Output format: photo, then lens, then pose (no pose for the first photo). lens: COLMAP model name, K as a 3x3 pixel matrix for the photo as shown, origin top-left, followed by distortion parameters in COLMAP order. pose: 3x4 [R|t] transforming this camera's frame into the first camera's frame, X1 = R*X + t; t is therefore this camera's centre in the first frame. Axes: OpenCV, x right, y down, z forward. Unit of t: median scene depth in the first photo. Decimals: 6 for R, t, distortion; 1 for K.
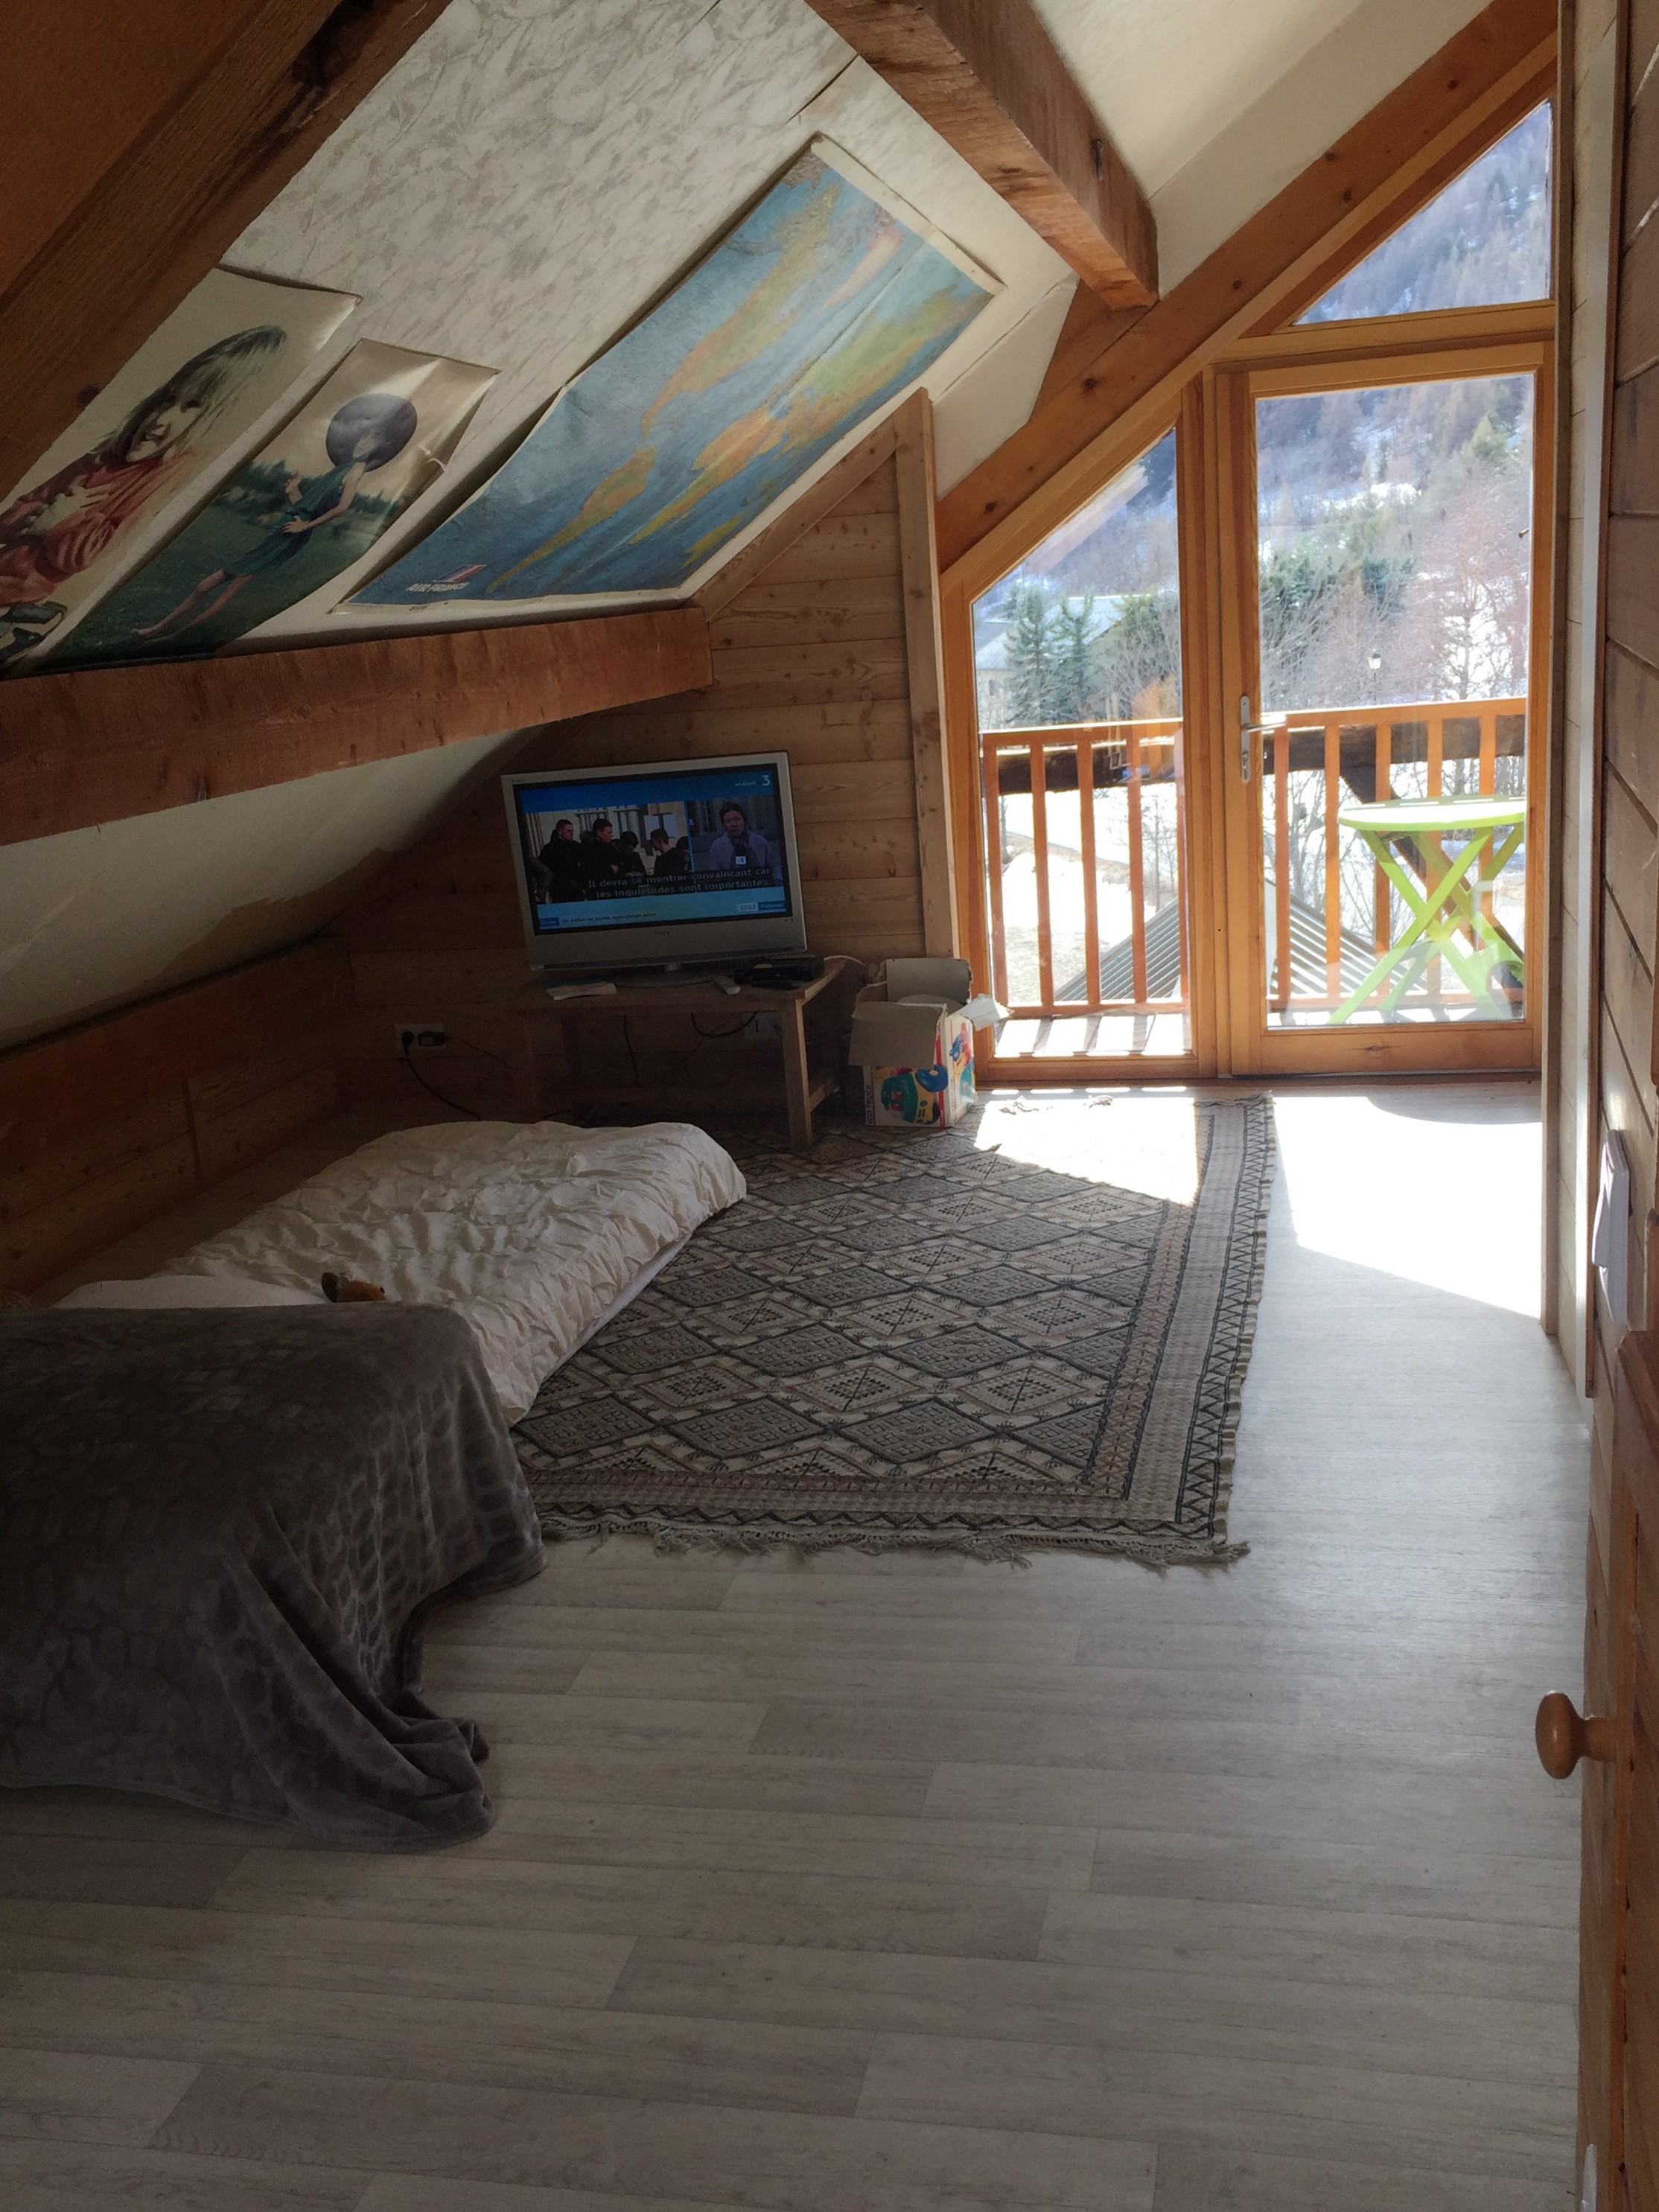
lens RADIAL K [[2010.9, 0, 829.5], [0, 2010.9, 1106.0], [0, 0, 1]] dist [0.007885, -0.018031]
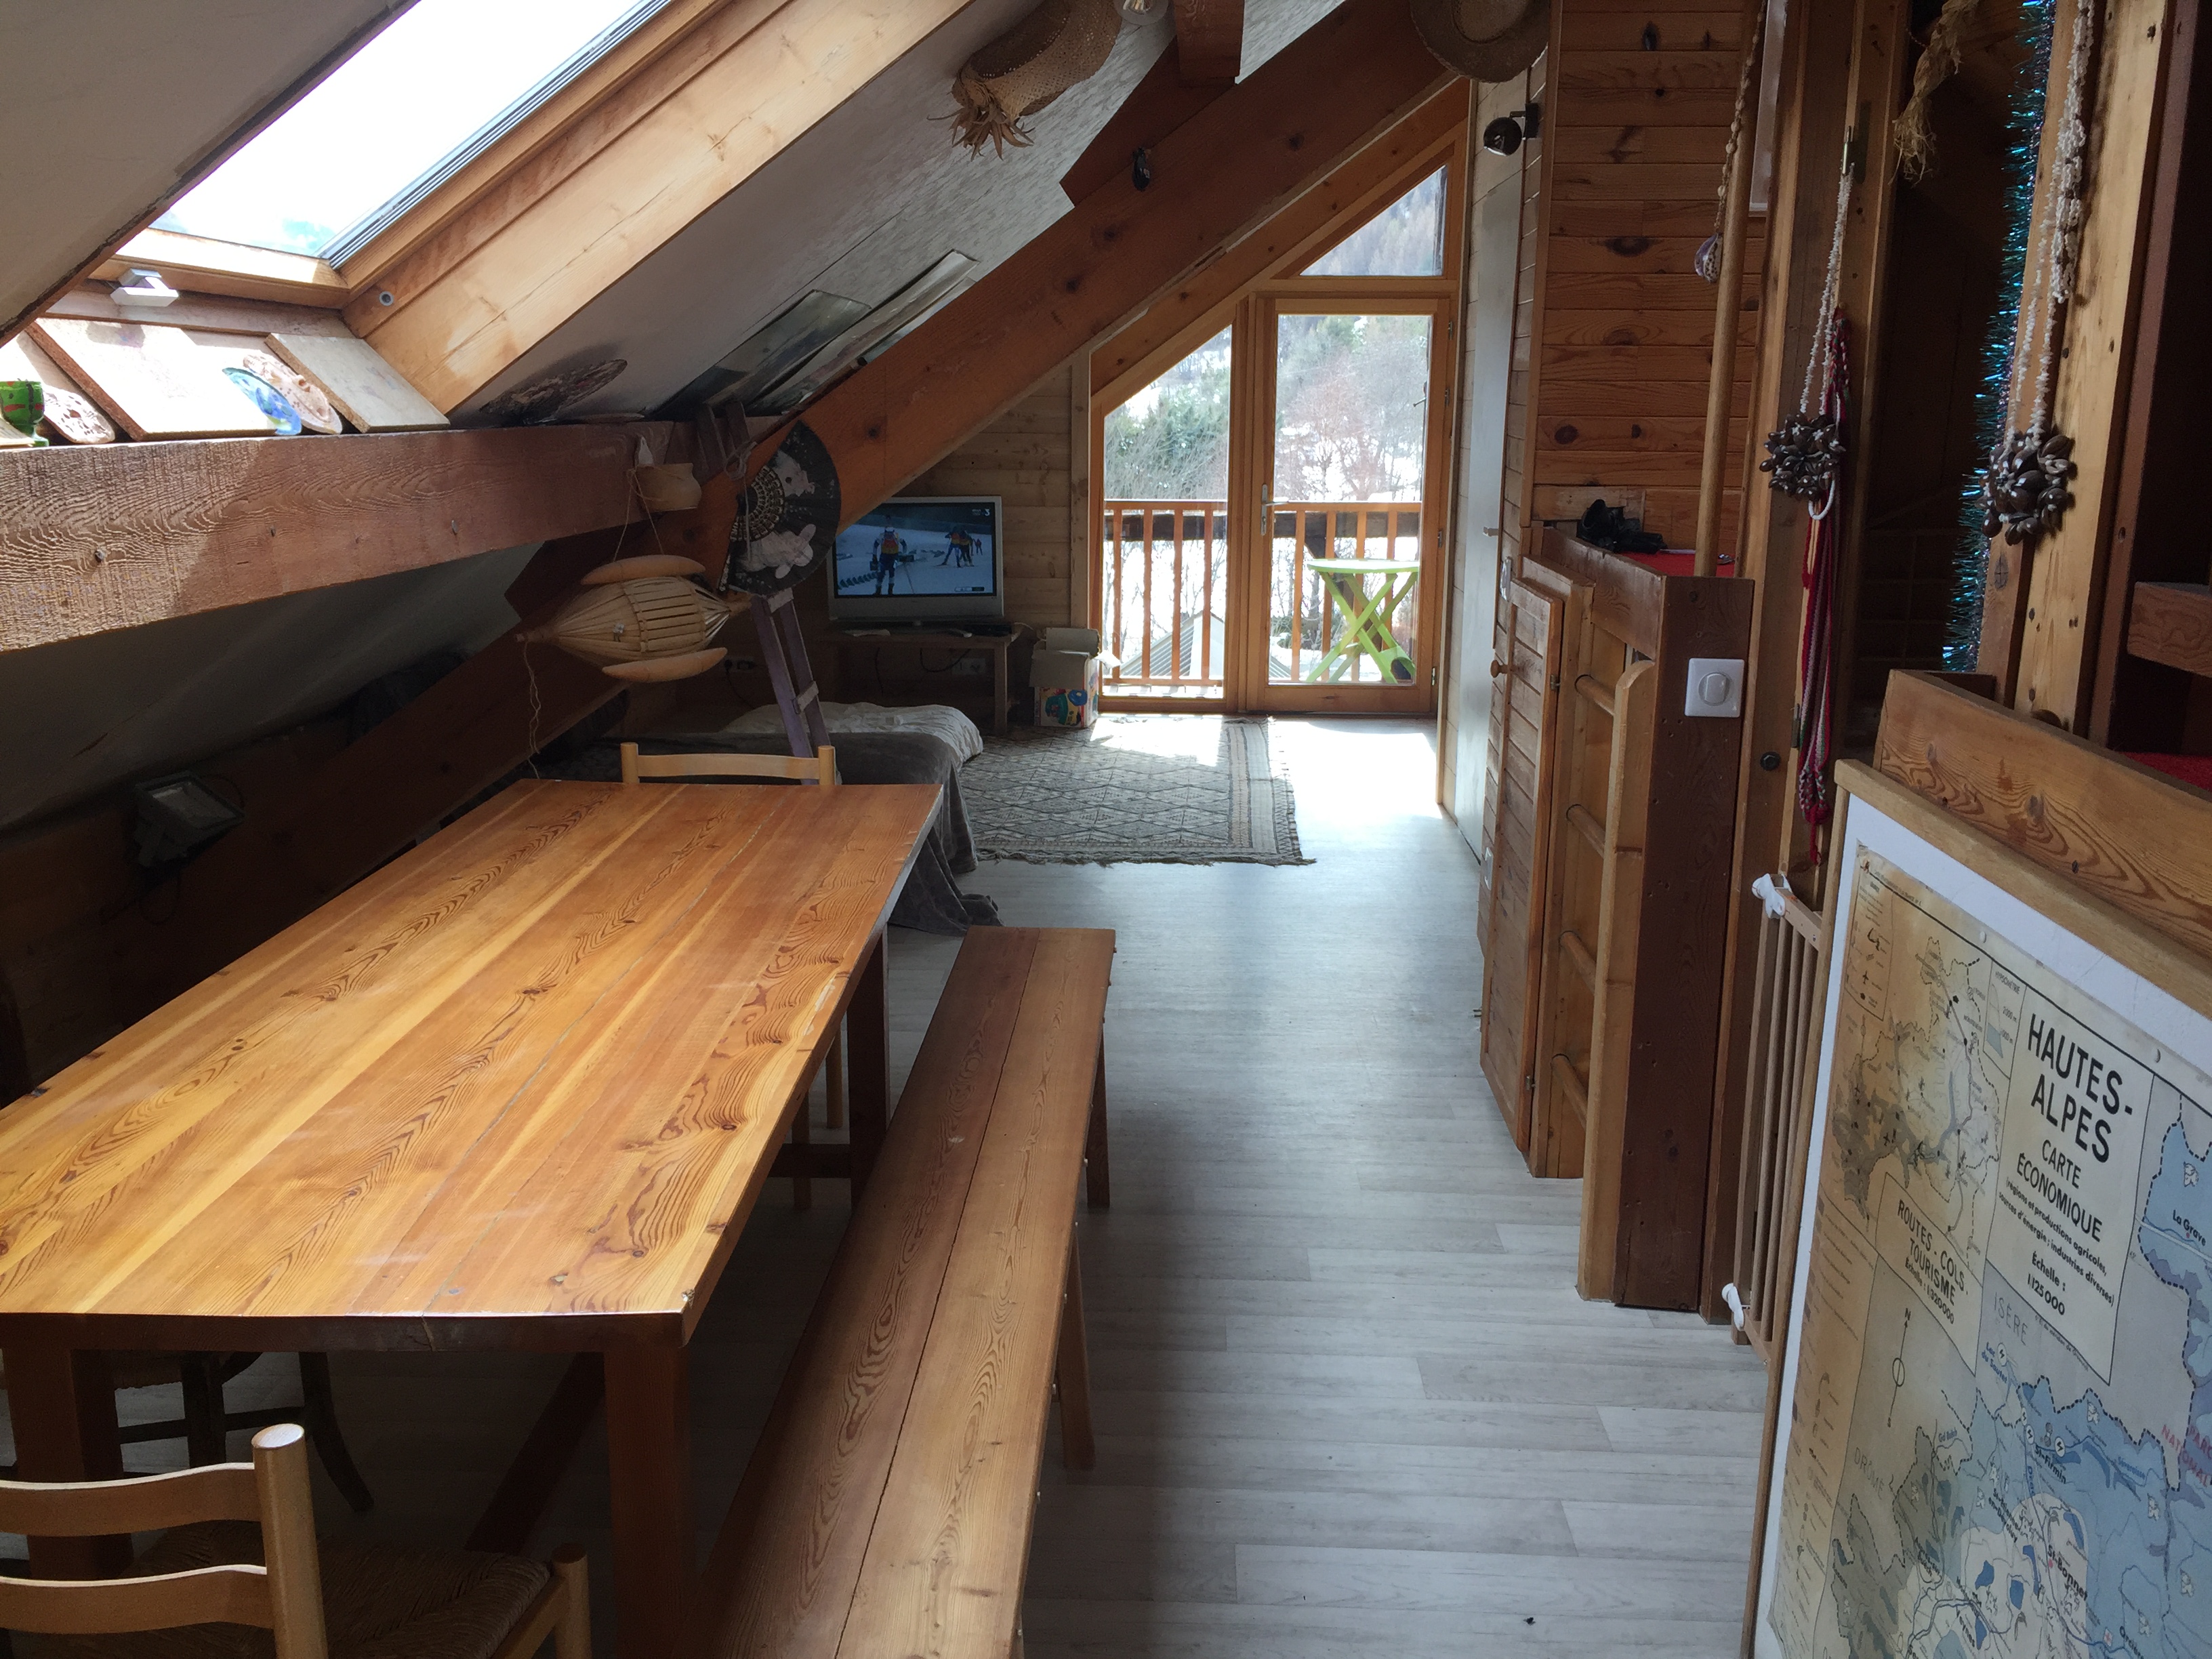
lens RADIAL K [[1816.5, 0, 1106.0], [0, 1816.5, 829.5], [0, 0, 1]] dist [-0.048347, 0.000908]
pose [[0.979617, 0.041044, 0.196637, -0.208994], [-0.036073, 0.998934, -0.028793, 0.132552], [-0.197609, 0.021113, 0.980053, -0.456455]]
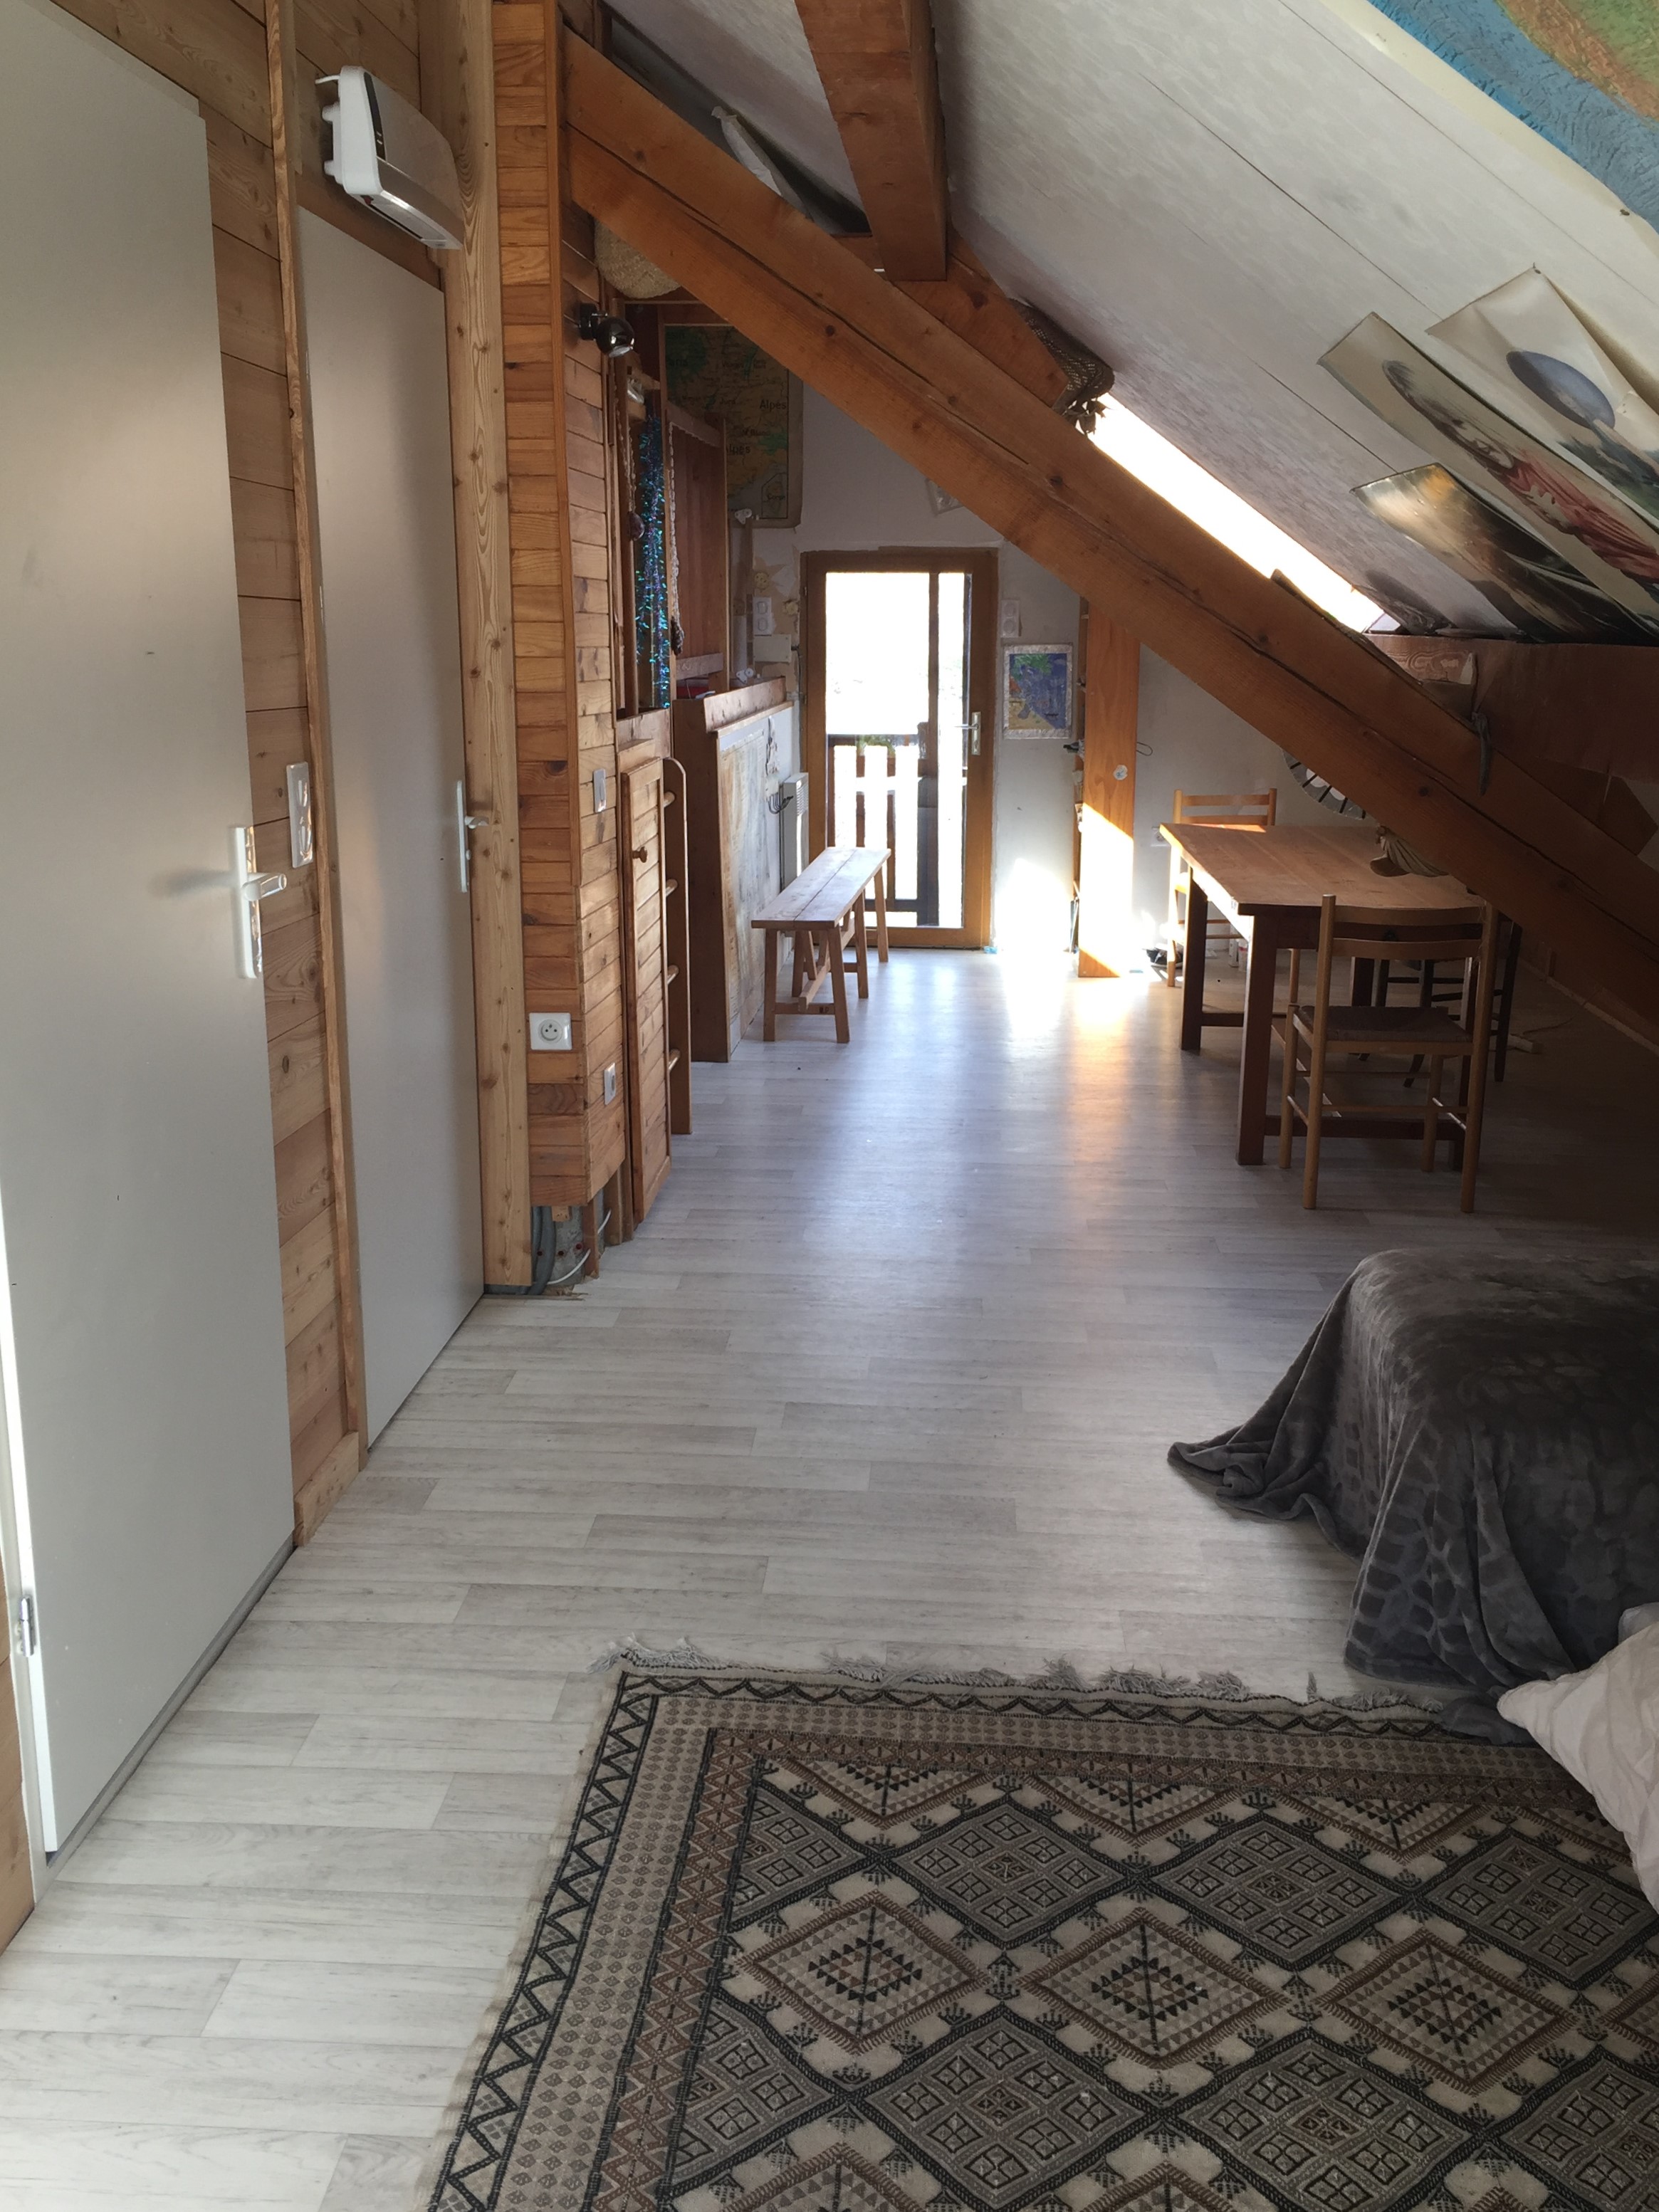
lens RADIAL K [[2010.9, 0, 829.5], [0, 2010.9, 1106.0], [0, 0, 1]] dist [0.007885, -0.018031]
pose [[-0.984906, 0.108759, -0.134652, 0.100845], [0.031299, 0.877020, 0.479433, -0.237912], [0.170235, 0.467982, -0.867187, 0.887383]]
